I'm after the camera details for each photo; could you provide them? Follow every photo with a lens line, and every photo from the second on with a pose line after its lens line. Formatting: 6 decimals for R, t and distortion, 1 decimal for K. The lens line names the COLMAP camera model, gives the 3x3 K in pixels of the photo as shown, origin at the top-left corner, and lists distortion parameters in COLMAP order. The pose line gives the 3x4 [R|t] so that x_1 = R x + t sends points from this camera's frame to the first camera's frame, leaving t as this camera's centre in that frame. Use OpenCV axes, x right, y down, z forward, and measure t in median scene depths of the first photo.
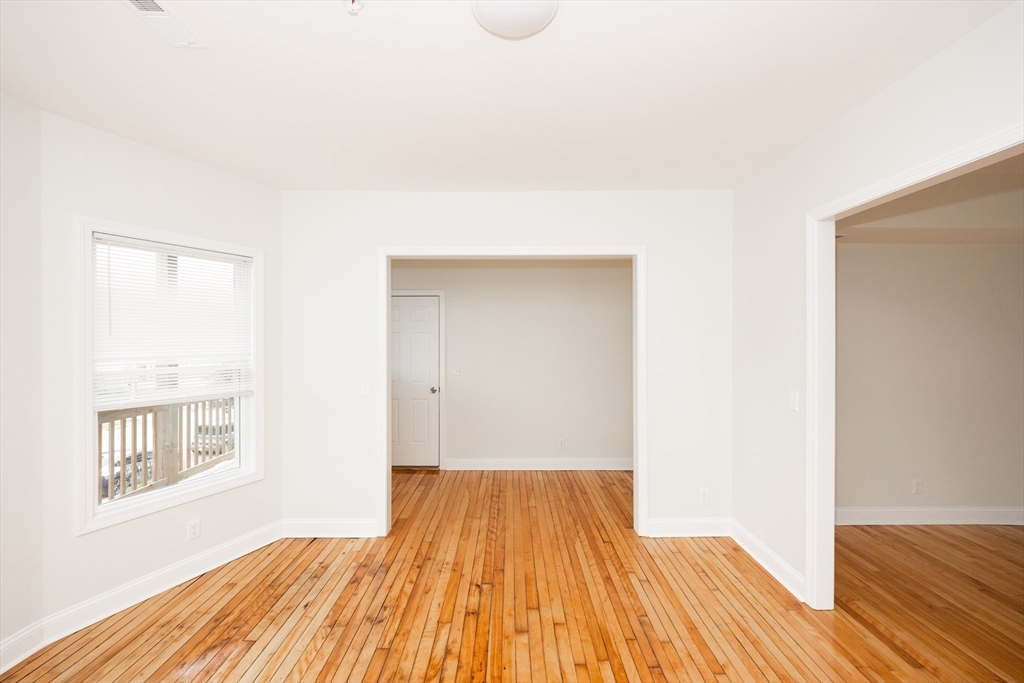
lens RADIAL K [[419.3, 0, 512.0], [0, 419.3, 341.5], [0, 0, 1]] dist [0.000207, 0.000045]
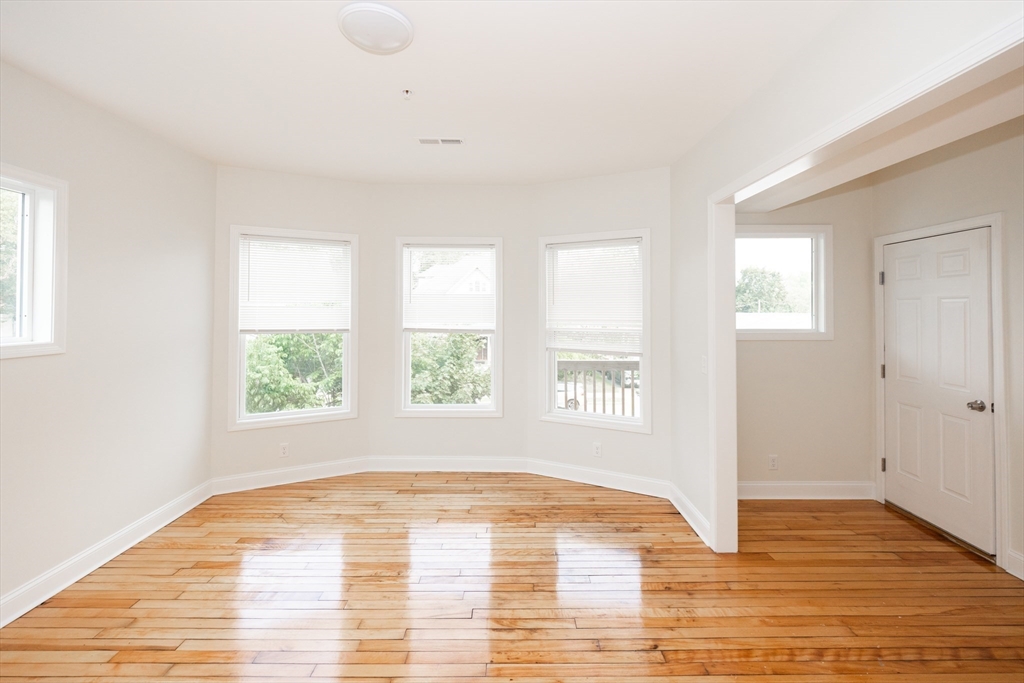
lens RADIAL K [[450.9, 0, 512.9], [0, 450.9, 304.8], [0, 0, 1]] dist [0.000209, -0.000079]
pose [[-0.000323, -0.003698, -0.999993, 0.613908], [-0.010901, 0.999934, -0.003694, -0.004554], [0.999941, 0.010900, -0.000363, 0.652165]]
